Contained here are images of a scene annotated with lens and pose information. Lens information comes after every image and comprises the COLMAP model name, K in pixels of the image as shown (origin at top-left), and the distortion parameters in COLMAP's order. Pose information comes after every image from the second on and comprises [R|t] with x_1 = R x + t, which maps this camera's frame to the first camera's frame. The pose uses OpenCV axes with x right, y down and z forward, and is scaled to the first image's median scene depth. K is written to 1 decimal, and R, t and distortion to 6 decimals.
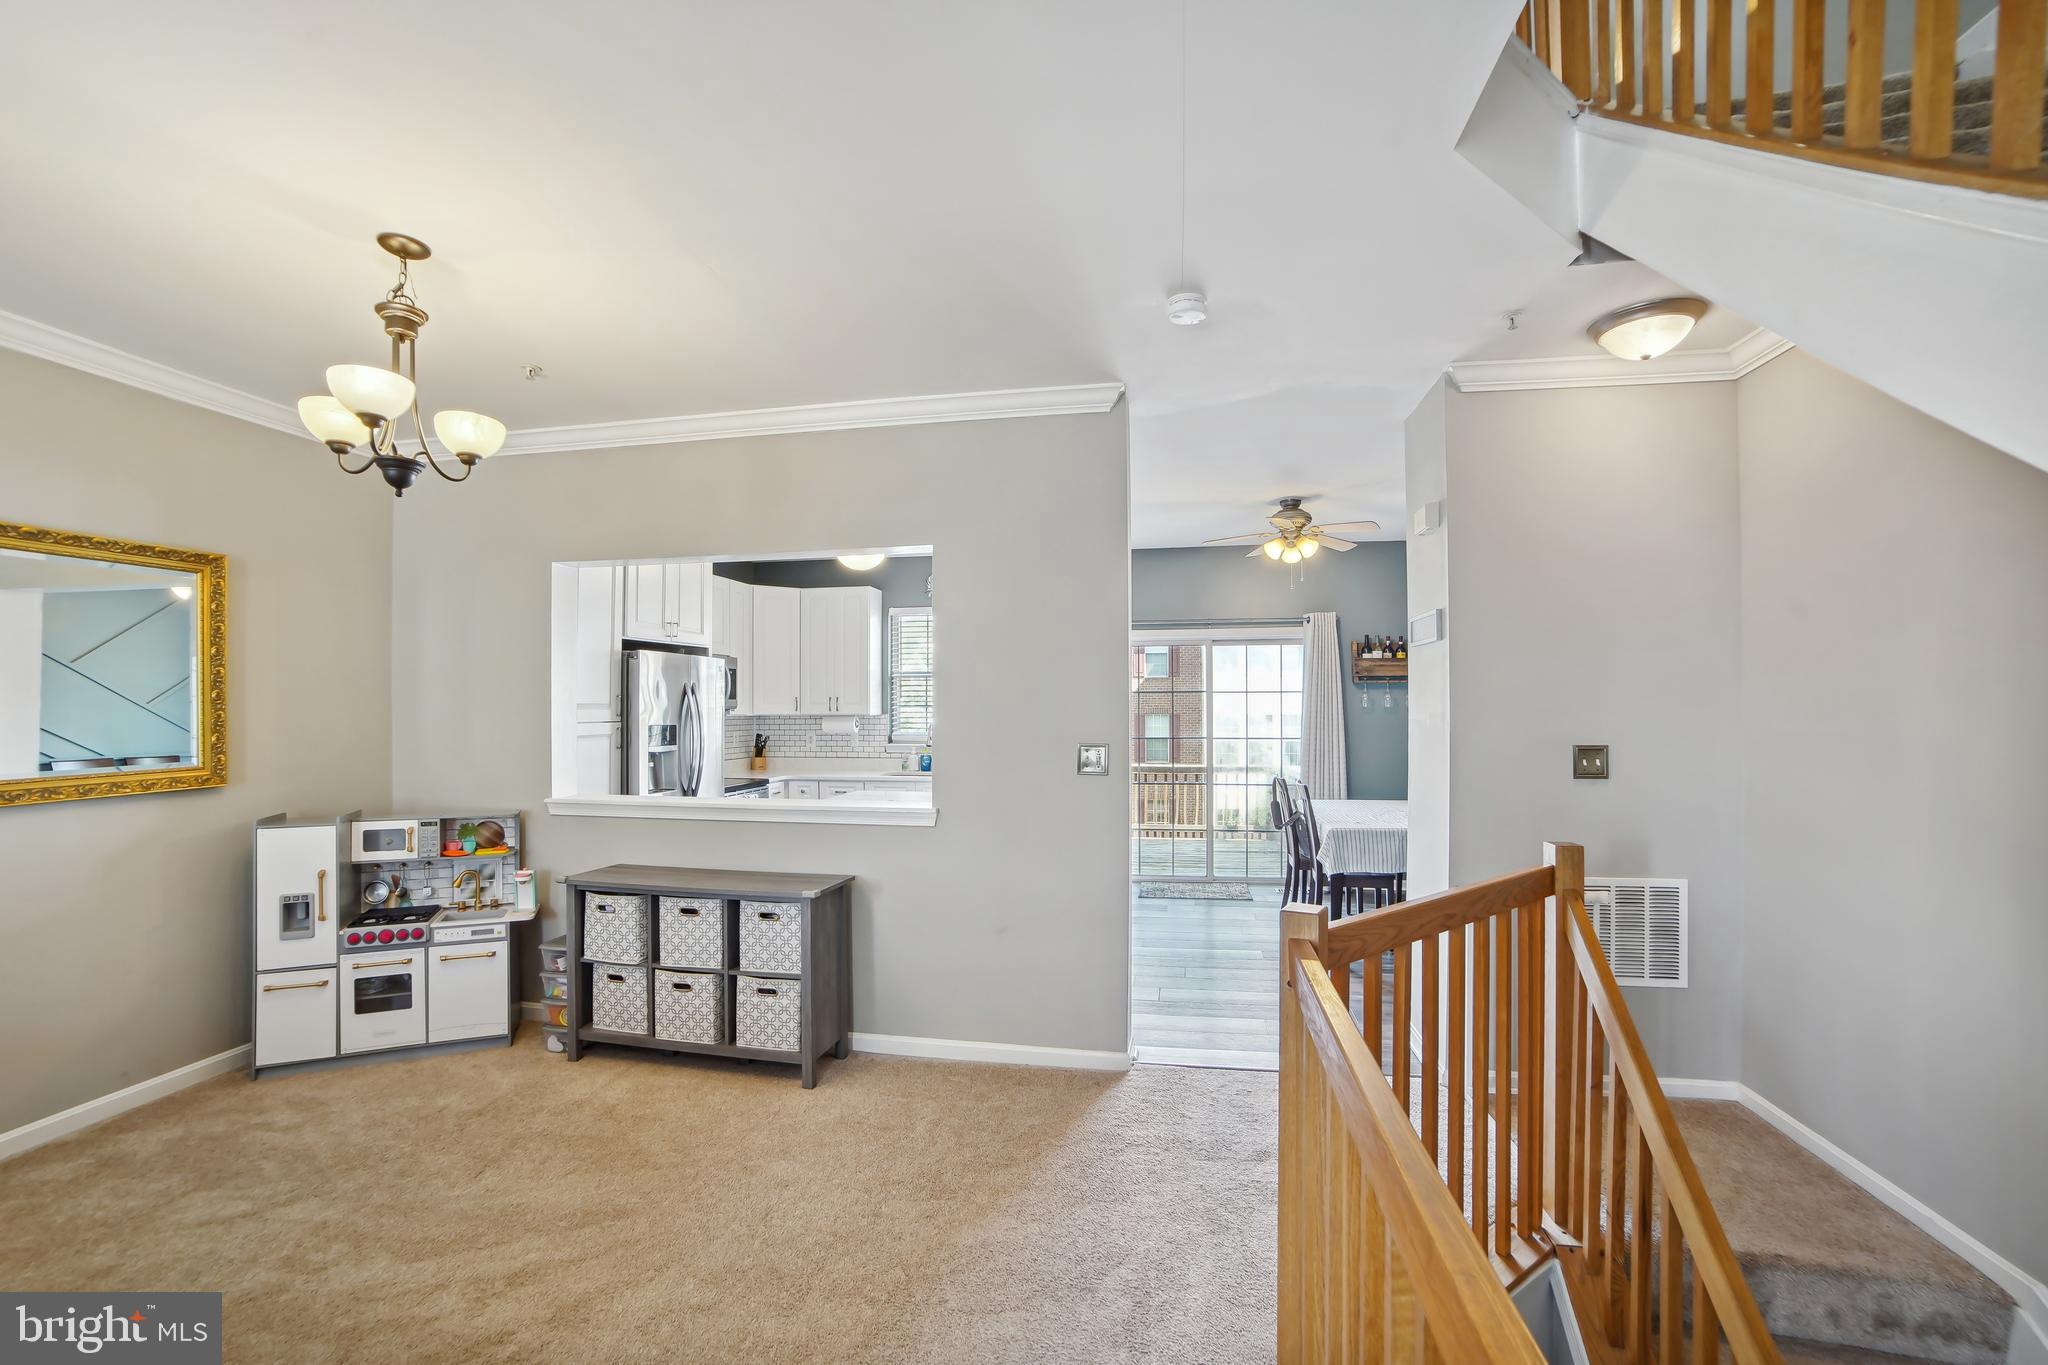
lens RADIAL K [[874.9, 0, 1035.3], [0, 874.9, 696.4], [0, 0, 1]] dist [-0.087934, 0.041577]
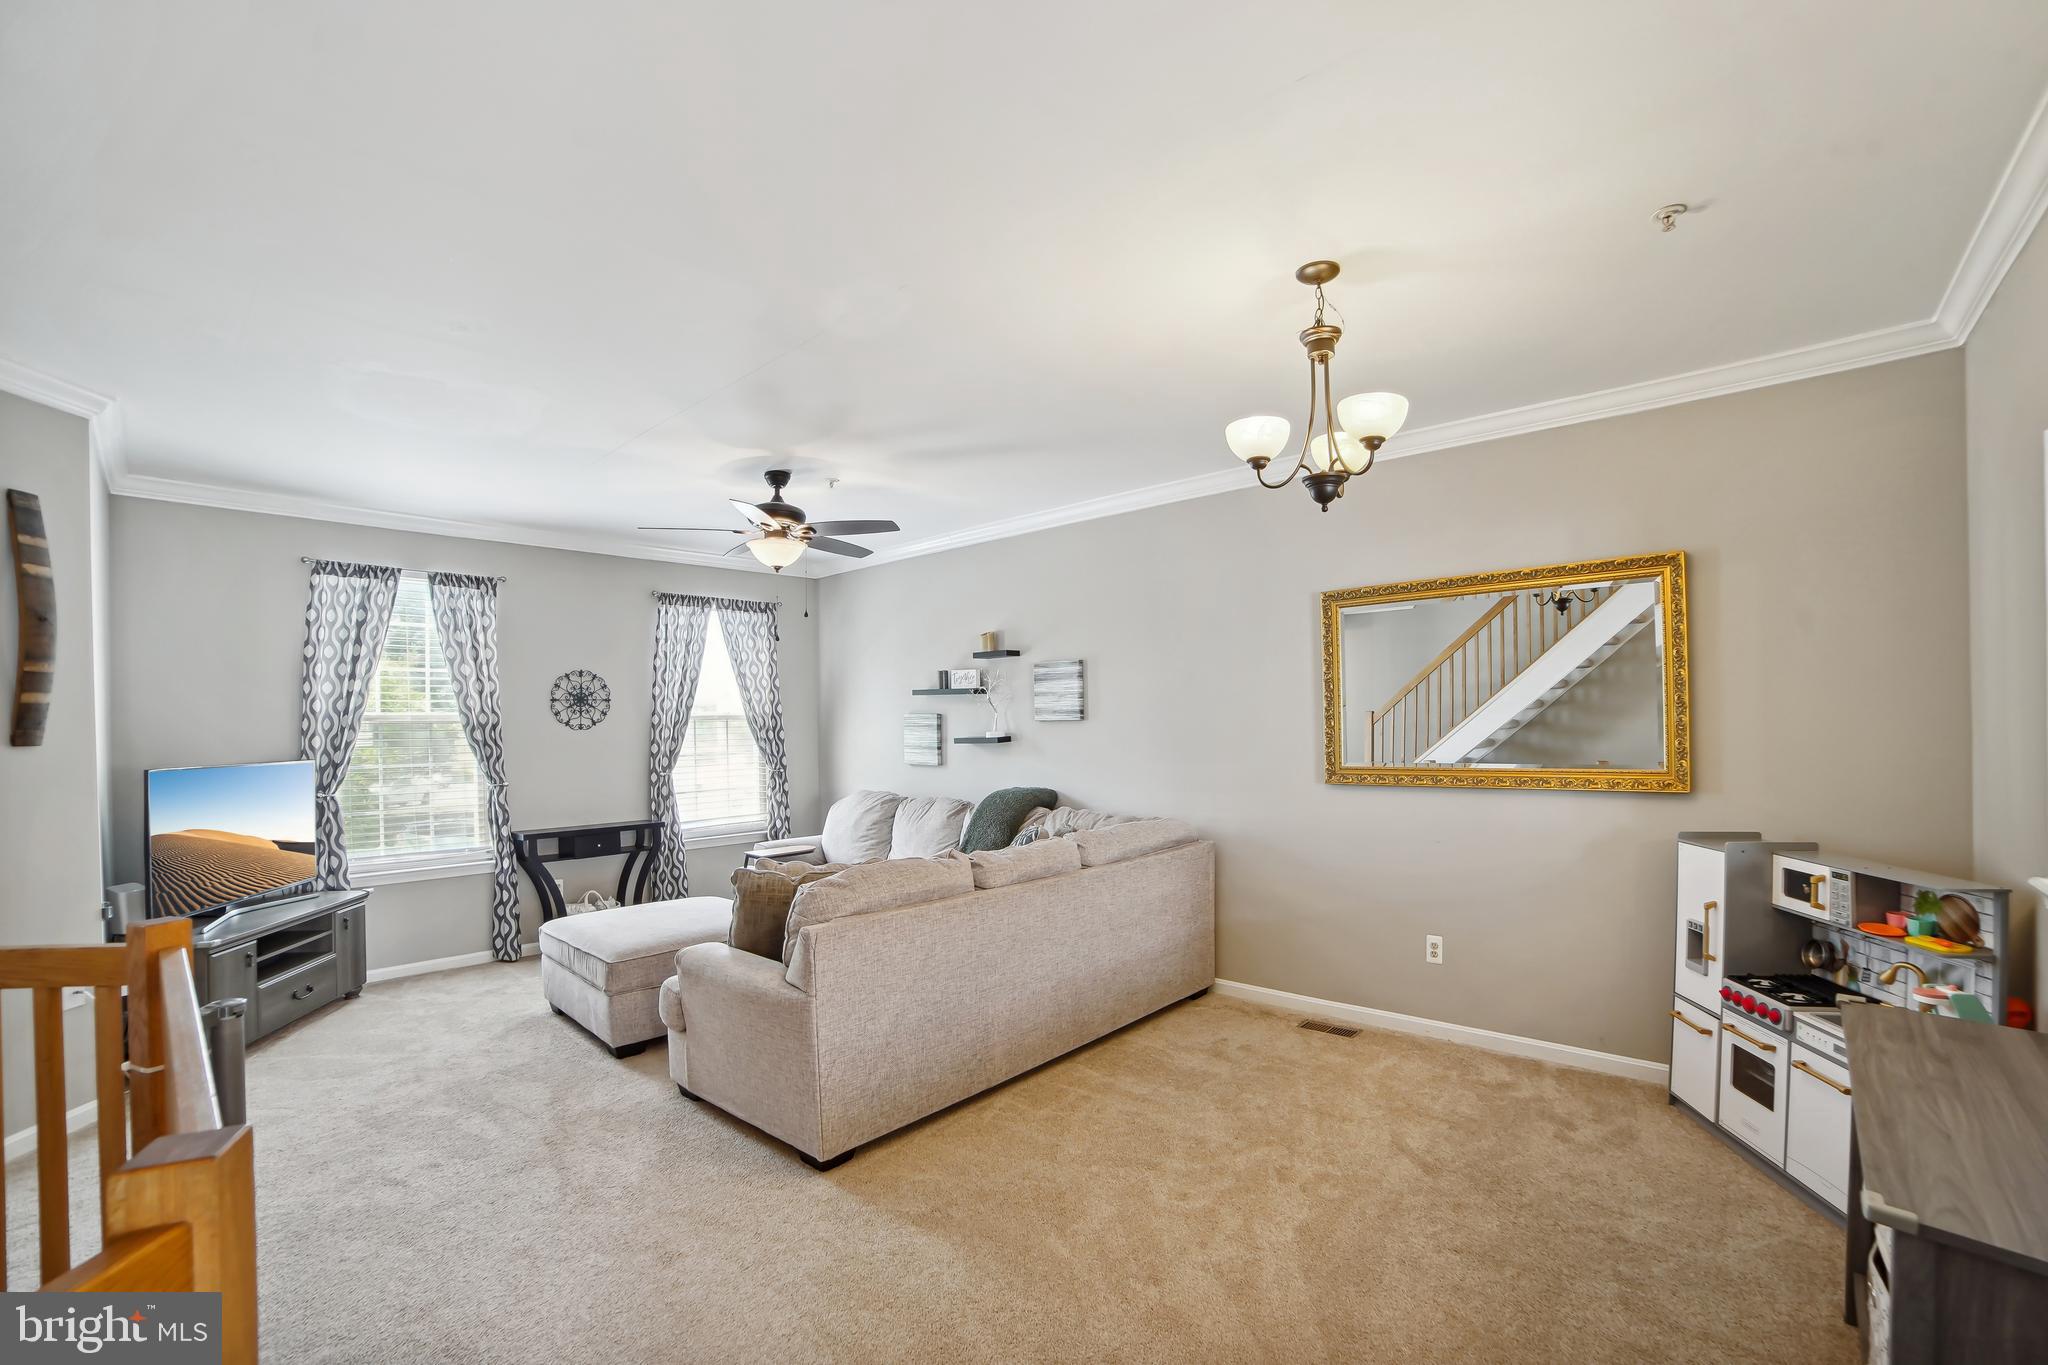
lens RADIAL K [[874.1, 0, 1026.5], [0, 874.1, 720.7], [0, 0, 1]] dist [-0.100257, 0.040612]
pose [[-0.525706, 0.010513, -0.850601, 0.223149], [0.020302, 0.999794, -0.000190, 0.009177], [0.850424, -0.017369, -0.525811, 0.817274]]
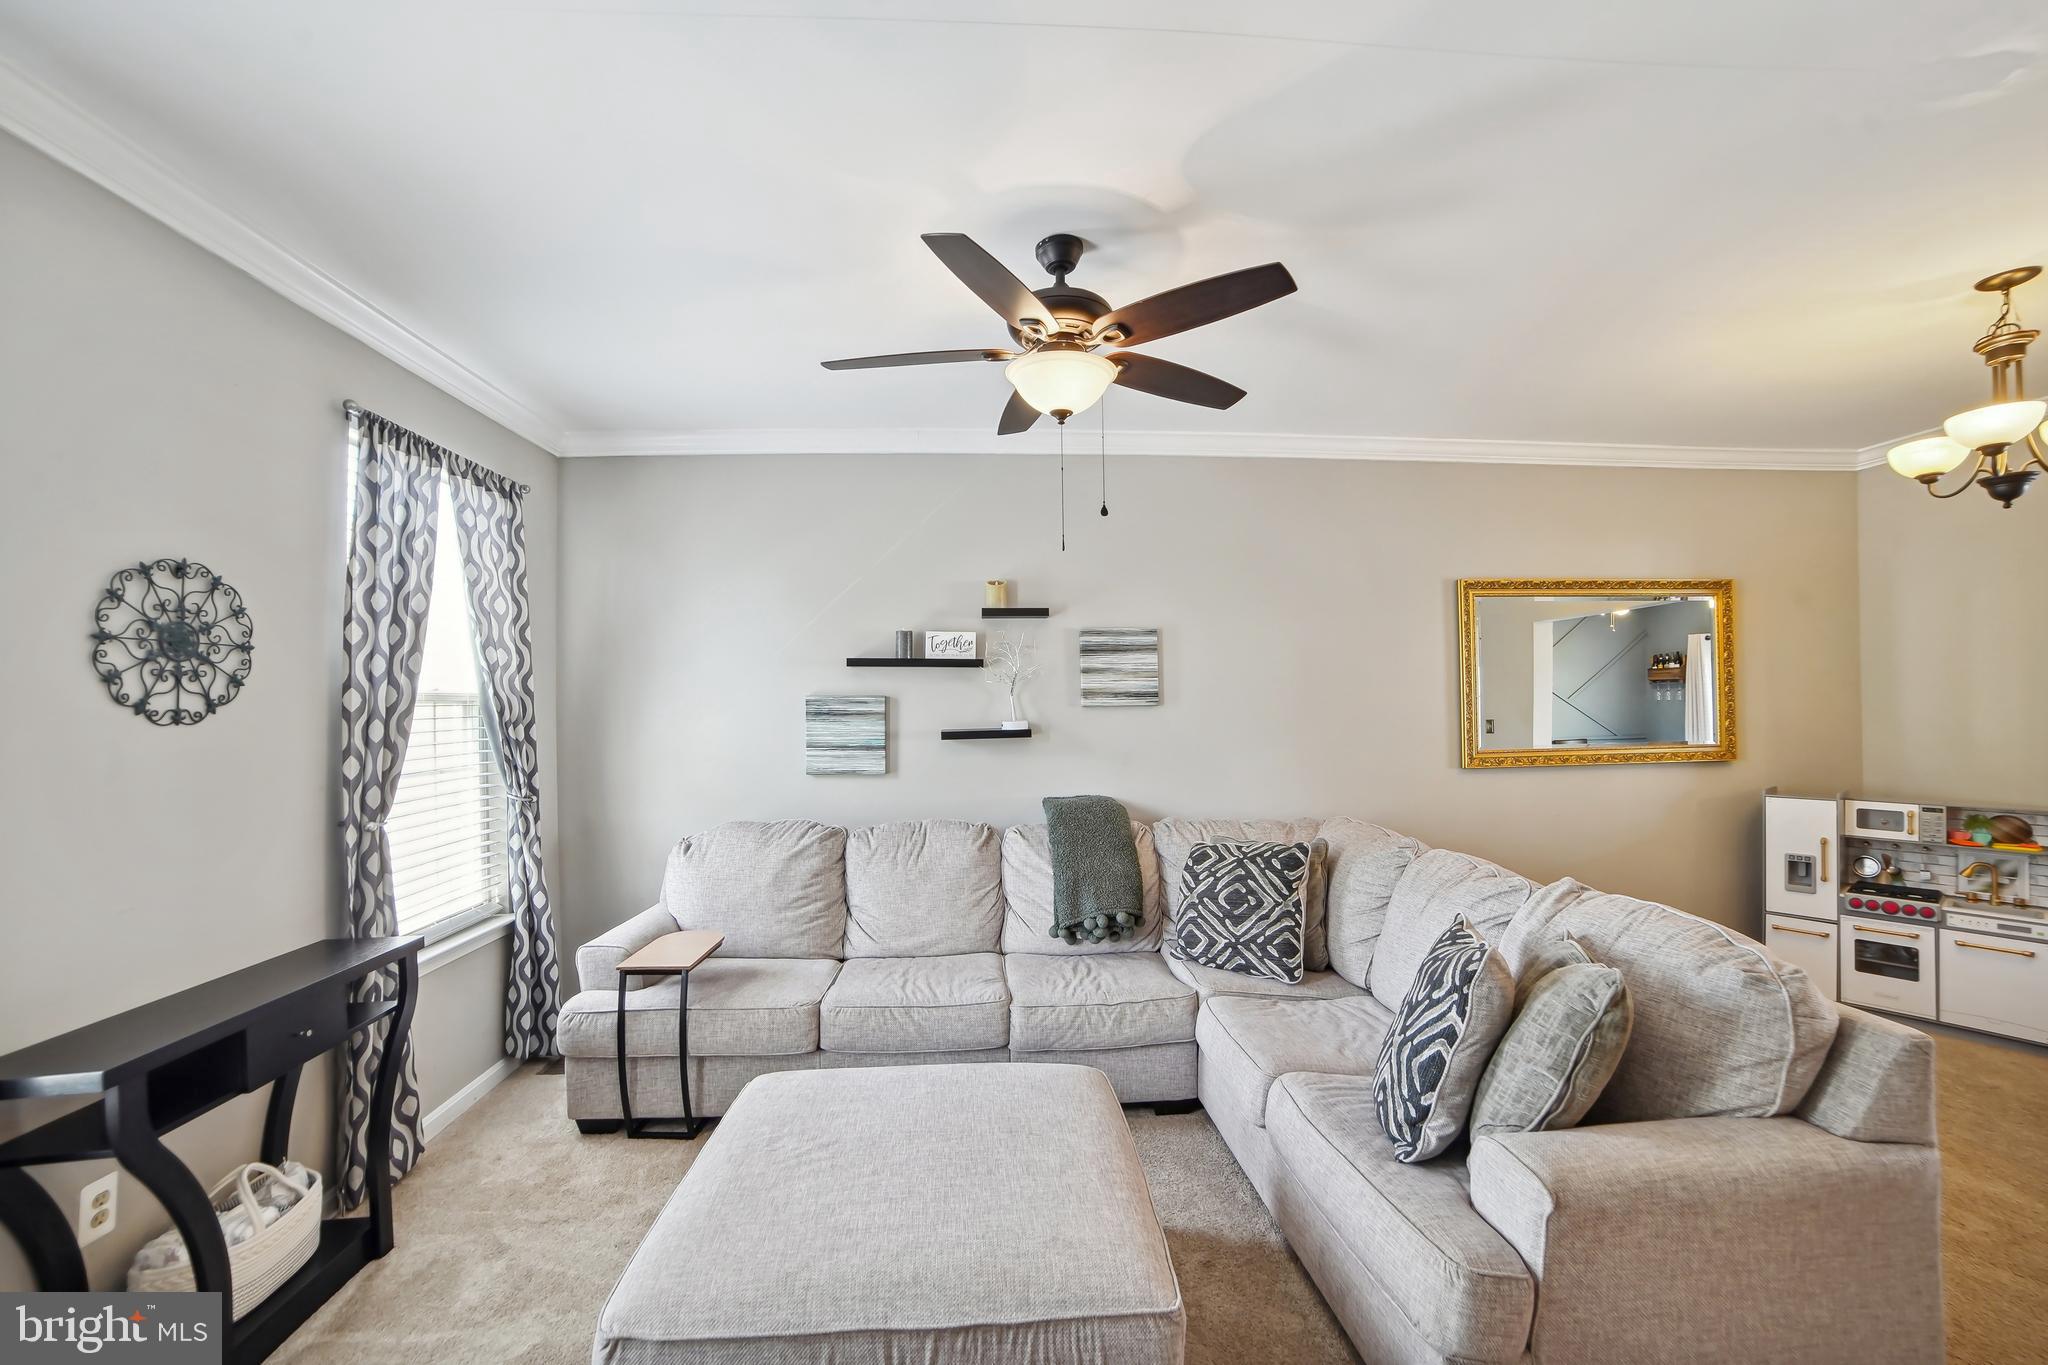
lens RADIAL K [[874.9, 0, 1035.3], [0, 874.9, 696.4], [0, 0, 1]] dist [-0.087934, 0.041577]
pose [[0.256182, -0.007141, -0.966602, -0.006863], [0.013740, 0.999899, -0.003746, -0.000249], [0.966531, -0.012321, 0.256254, -0.342199]]
